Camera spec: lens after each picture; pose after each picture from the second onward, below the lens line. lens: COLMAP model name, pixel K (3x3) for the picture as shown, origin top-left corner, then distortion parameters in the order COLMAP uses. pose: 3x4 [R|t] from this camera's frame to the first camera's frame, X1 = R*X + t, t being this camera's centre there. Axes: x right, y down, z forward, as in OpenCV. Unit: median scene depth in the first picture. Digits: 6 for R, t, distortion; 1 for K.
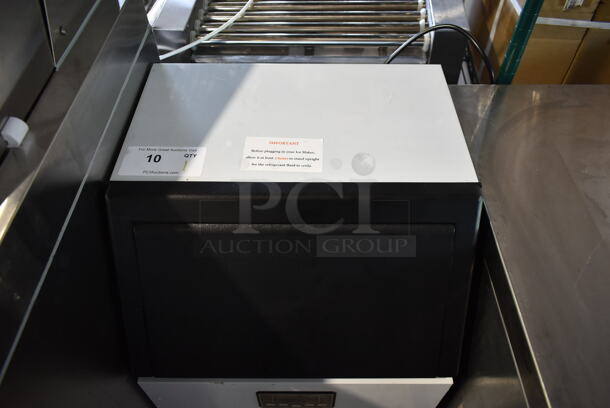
lens RADIAL K [[458.2, 0, 306.7], [0, 458.2, 220.0], [0, 0, 1]] dist [-0.005421, -0.002138]
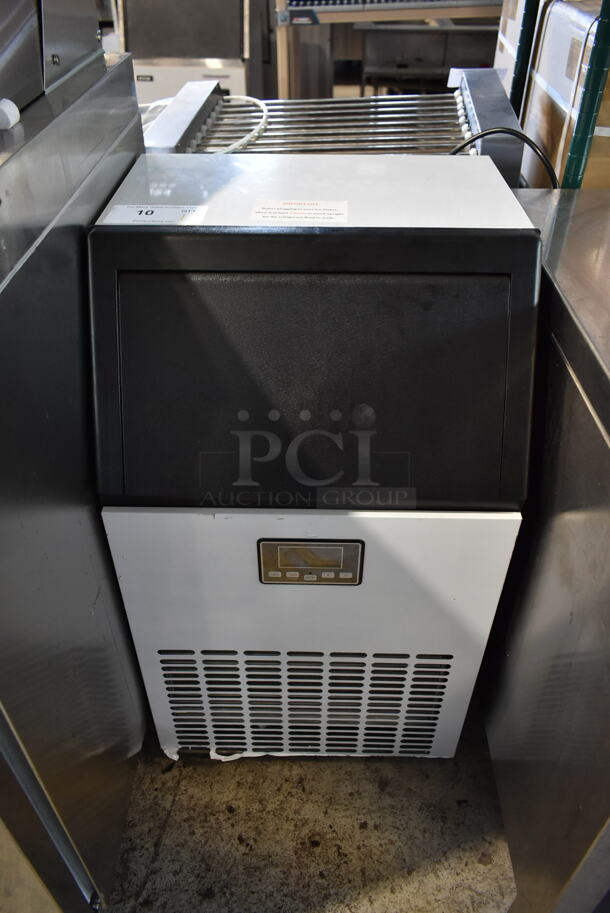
lens RADIAL K [[685.8, 0, 305.0], [0, 685.8, 456.5], [0, 0, 1]] dist [-0.005421, -0.002138]
pose [[0.999871, 0.007199, -0.014333, -0.020674], [-0.009840, 0.980998, -0.193769, 0.529087], [0.012665, 0.193885, 0.980943, -0.133701]]
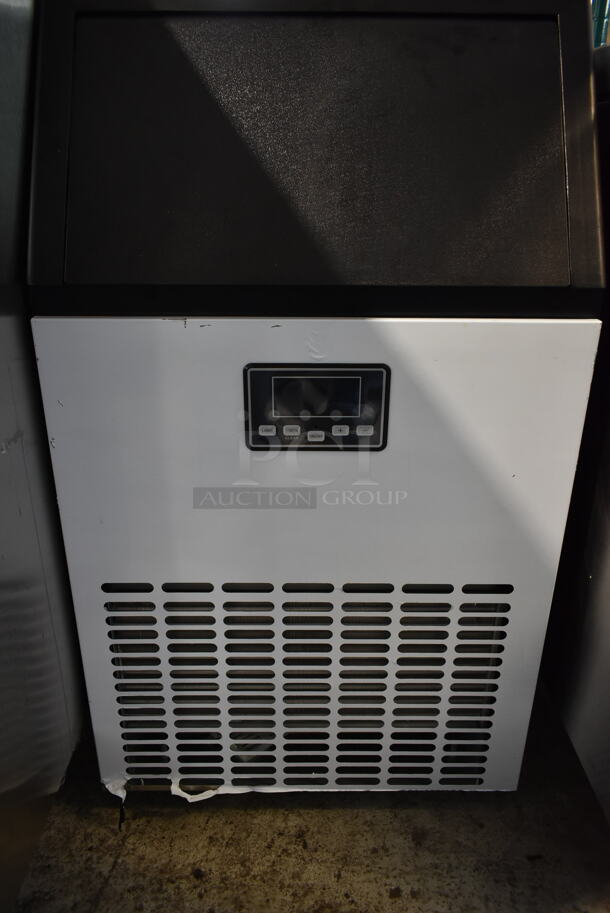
lens RADIAL K [[685.8, 0, 305.0], [0, 685.8, 456.5], [0, 0, 1]] dist [-0.005421, -0.002138]
pose [[0.999981, -0.002731, 0.005577, -0.049069], [0.004952, 0.892658, -0.450707, 0.967974], [-0.003748, 0.450726, 0.892655, 0.372781]]
